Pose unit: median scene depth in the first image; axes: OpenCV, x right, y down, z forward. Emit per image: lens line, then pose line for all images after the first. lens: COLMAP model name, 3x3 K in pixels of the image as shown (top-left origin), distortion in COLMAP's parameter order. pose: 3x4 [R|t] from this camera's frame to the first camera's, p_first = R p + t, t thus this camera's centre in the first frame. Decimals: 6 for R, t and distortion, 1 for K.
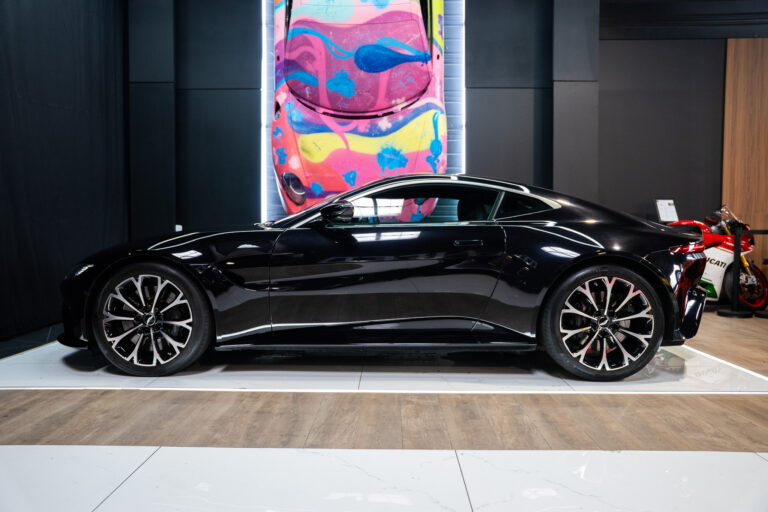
lens RADIAL K [[605.2, 0, 384.7], [0, 605.2, 252.6], [0, 0, 1]] dist [-0.061228, 0.019788]
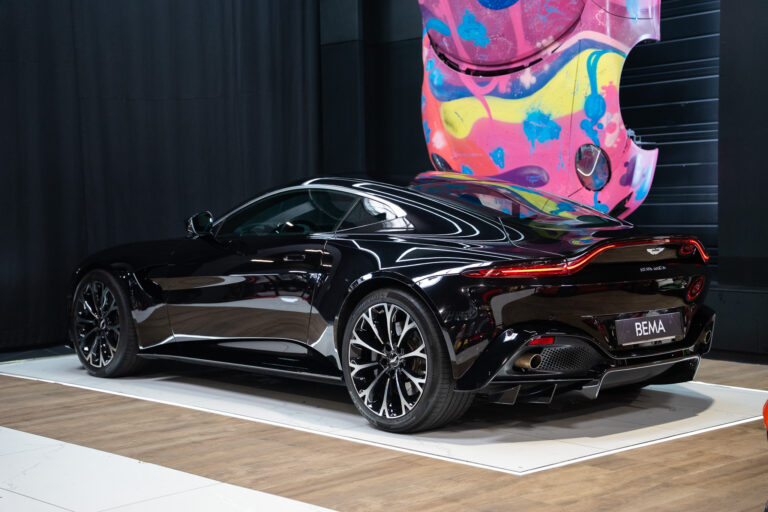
lens RADIAL K [[1177.4, 0, 383.3], [0, 1177.4, 259.2], [0, 0, 1]] dist [0.168663, 0.000000]
pose [[0.700966, 0.020977, -0.712886, 0.860698], [-0.010934, 0.999766, 0.018667, -0.028702], [0.713111, -0.005290, 0.701031, -0.077165]]
